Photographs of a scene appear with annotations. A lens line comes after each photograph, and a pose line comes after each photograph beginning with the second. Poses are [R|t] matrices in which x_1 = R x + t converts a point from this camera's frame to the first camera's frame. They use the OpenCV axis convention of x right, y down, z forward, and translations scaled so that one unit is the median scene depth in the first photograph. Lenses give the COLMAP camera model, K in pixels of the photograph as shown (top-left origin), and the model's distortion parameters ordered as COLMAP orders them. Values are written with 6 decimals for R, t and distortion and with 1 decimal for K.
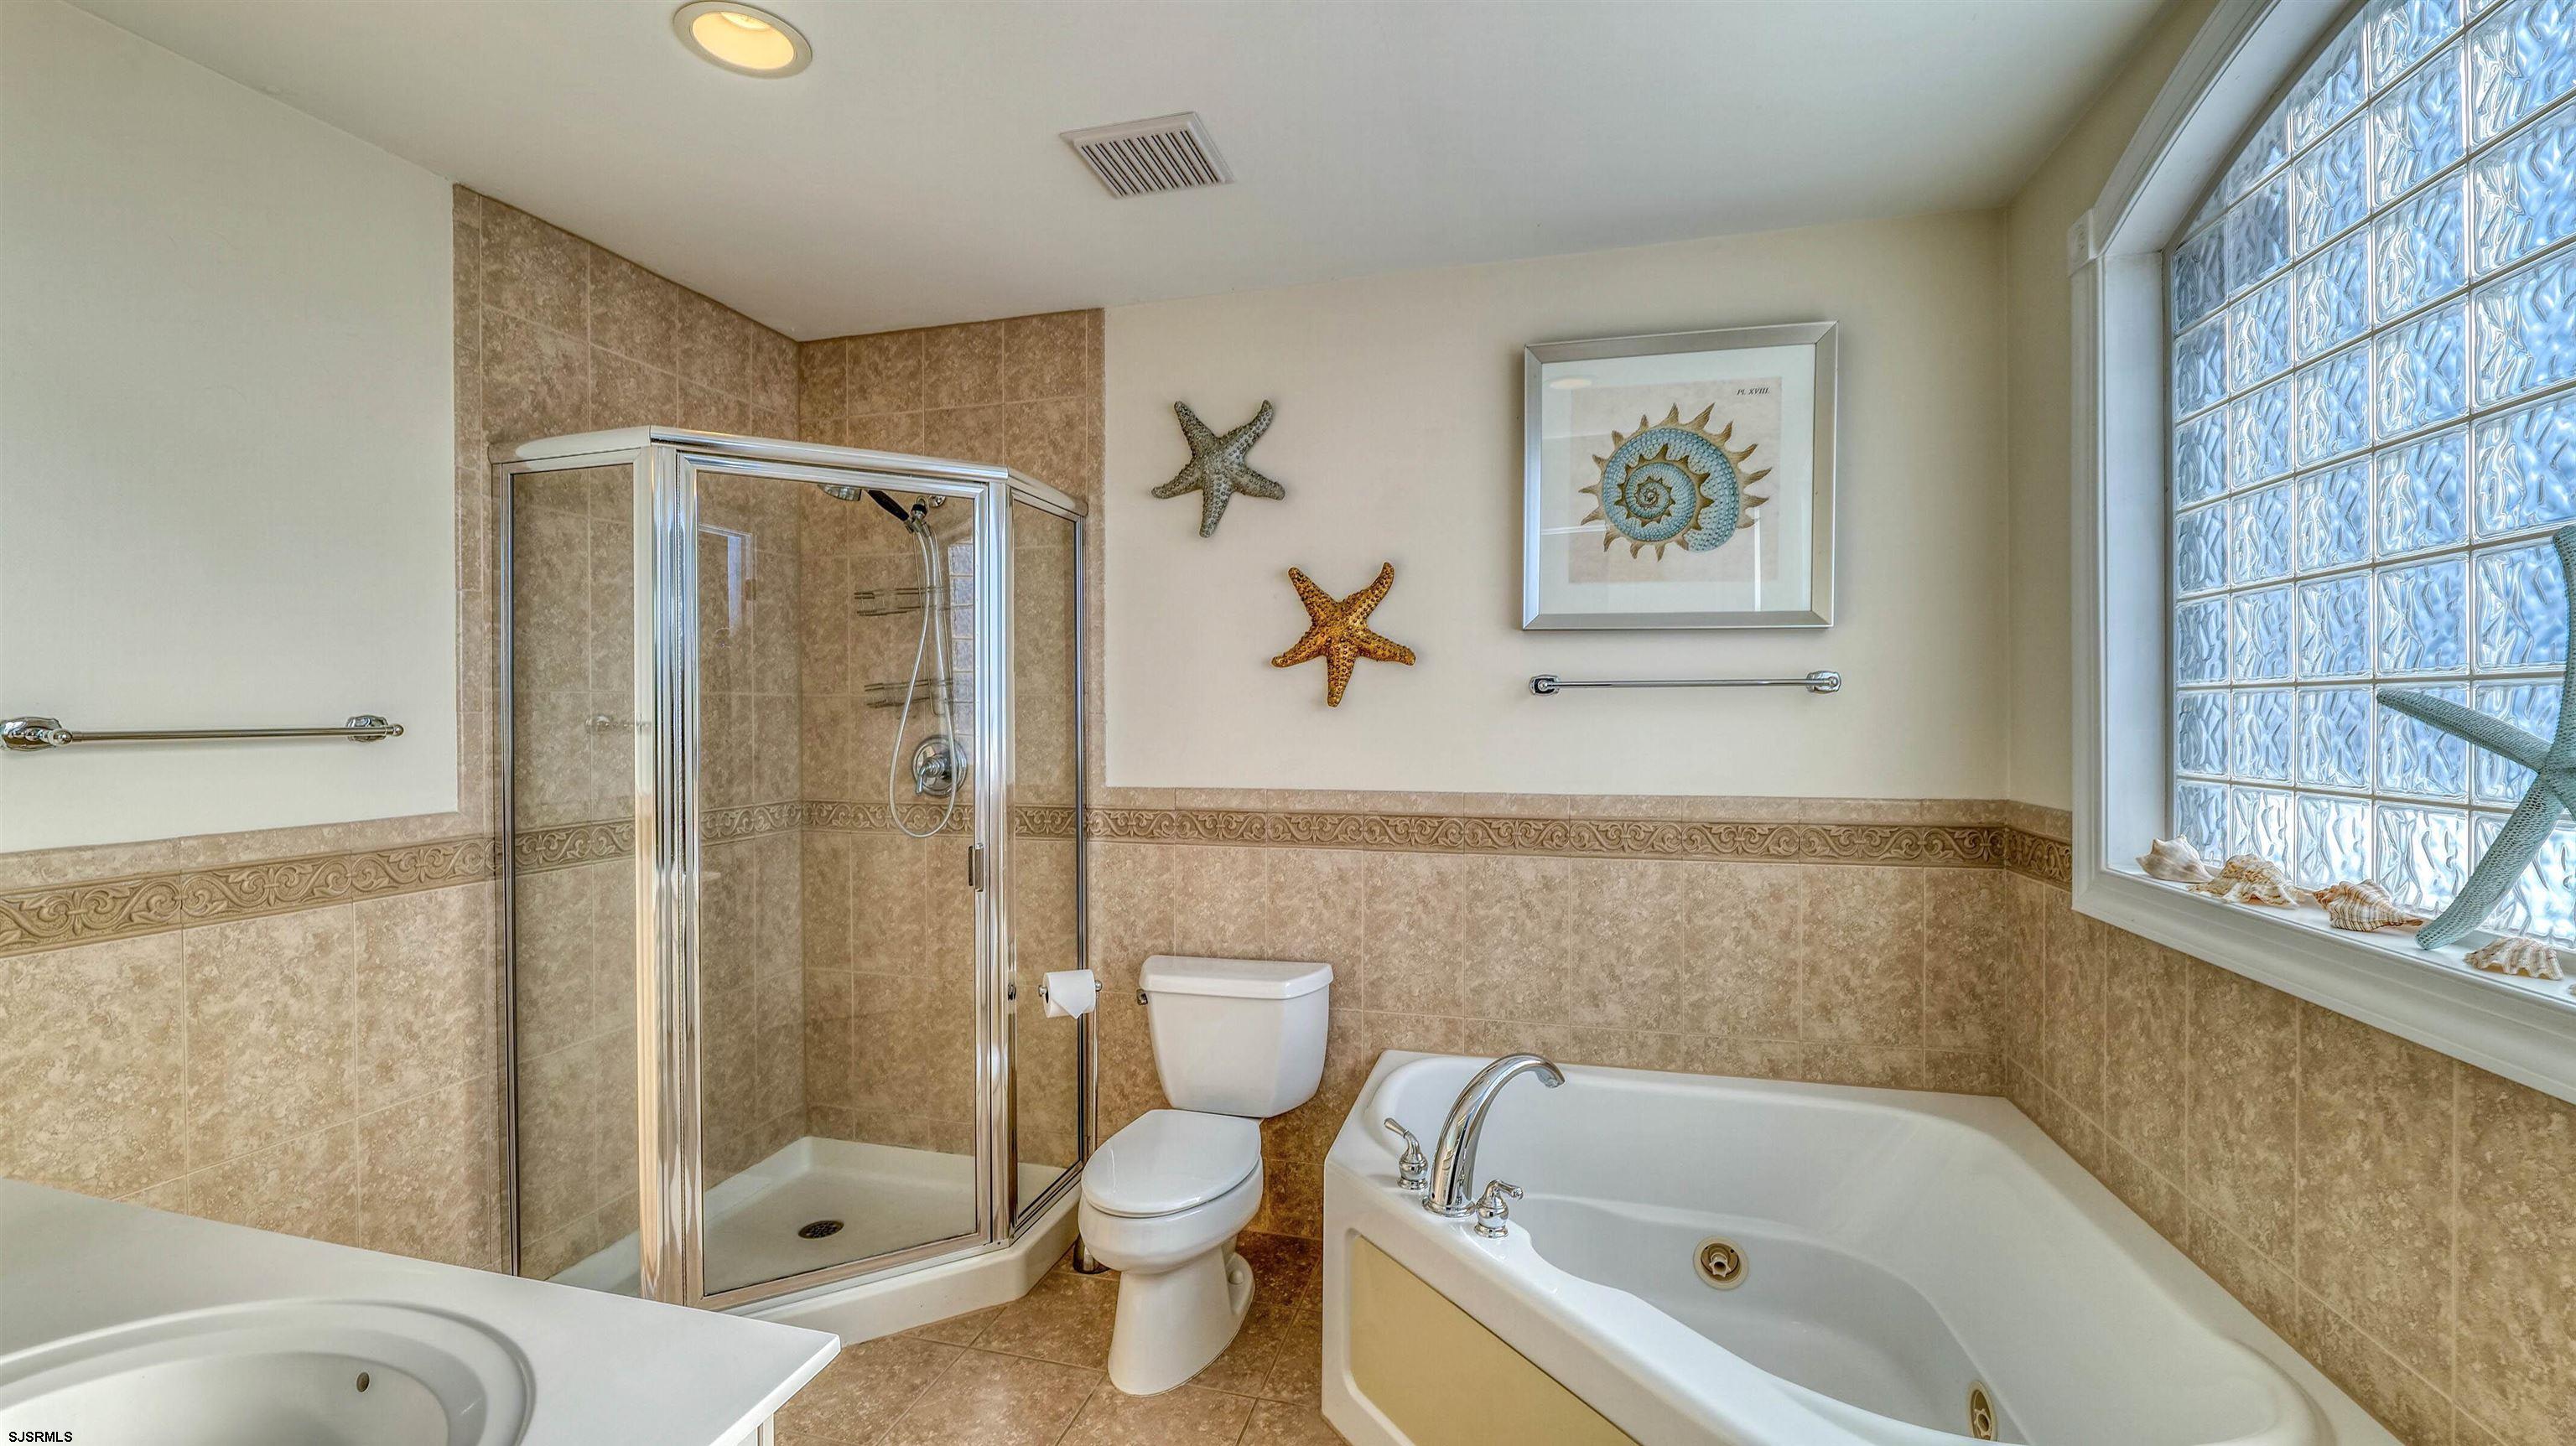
lens RADIAL K [[1046.8, 0, 1288.0], [0, 1046.8, 723.0], [0, 0, 1]] dist [0.000021, -0.000033]
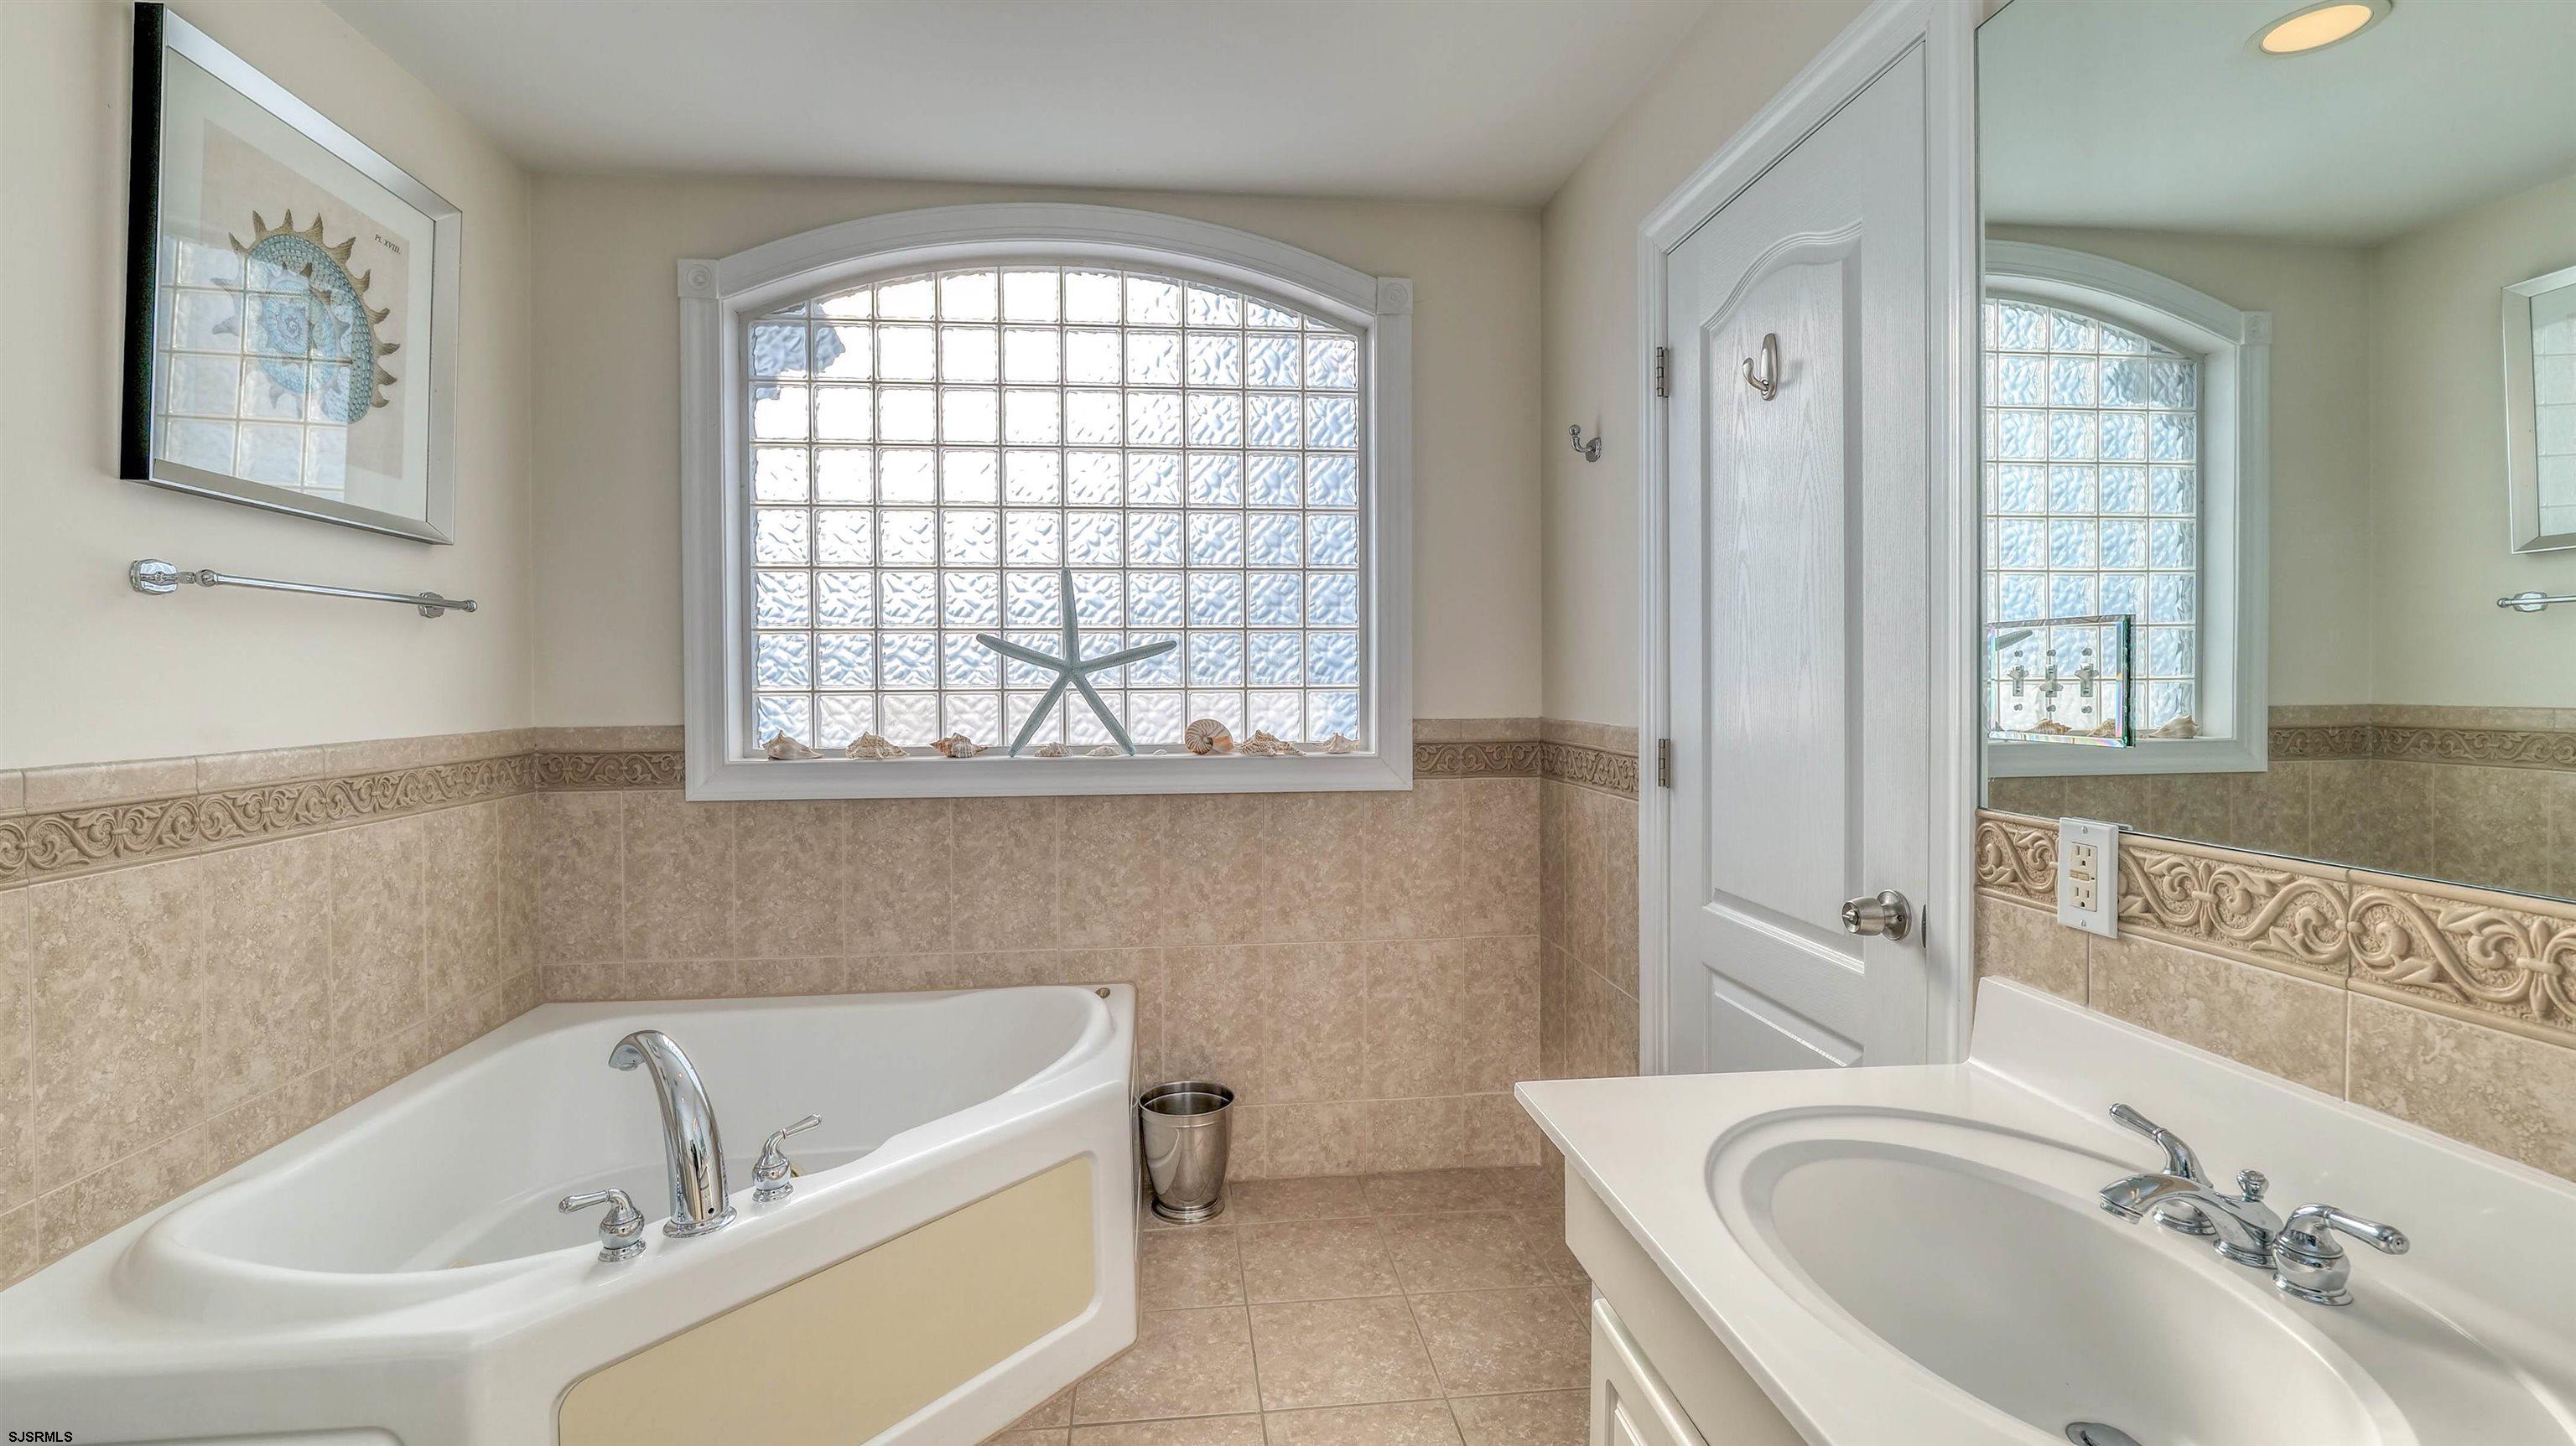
lens RADIAL K [[1092.9, 0, 1281.1], [0, 1092.9, 687.7], [0, 0, 1]] dist [-0.000126, 0.000030]
pose [[-0.354294, -0.003679, 0.935127, -0.598689], [0.012946, 0.999877, 0.008838, 0.031668], [-0.935044, 0.015238, -0.354203, 0.648885]]
